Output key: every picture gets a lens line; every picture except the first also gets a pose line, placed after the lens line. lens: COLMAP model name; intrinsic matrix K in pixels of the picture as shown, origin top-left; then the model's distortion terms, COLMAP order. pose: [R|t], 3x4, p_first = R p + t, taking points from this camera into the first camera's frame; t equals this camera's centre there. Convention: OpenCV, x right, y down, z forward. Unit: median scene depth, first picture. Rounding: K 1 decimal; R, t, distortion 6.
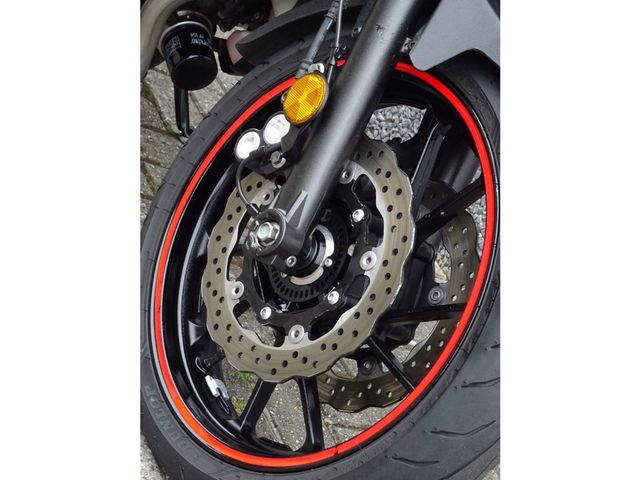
lens RADIAL K [[1896.7, 0, 320.0], [0, 1896.7, 240.2], [0, 0, 1]] dist [-0.217509, 0.000000]
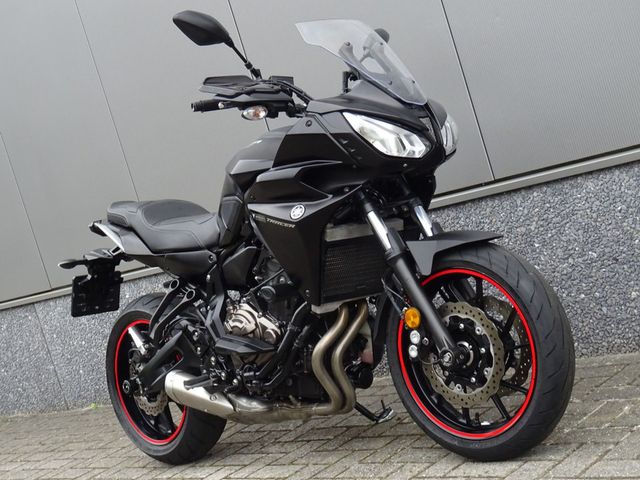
lens RADIAL K [[1122.1, 0, 319.7], [0, 1122.1, 240.3], [0, 0, 1]] dist [0.033122, 0.000000]
pose [[0.581806, -0.808120, 0.091897, -0.135848], [0.805161, 0.556303, -0.205530, 0.078710], [0.114970, 0.193570, 0.974327, -0.527506]]
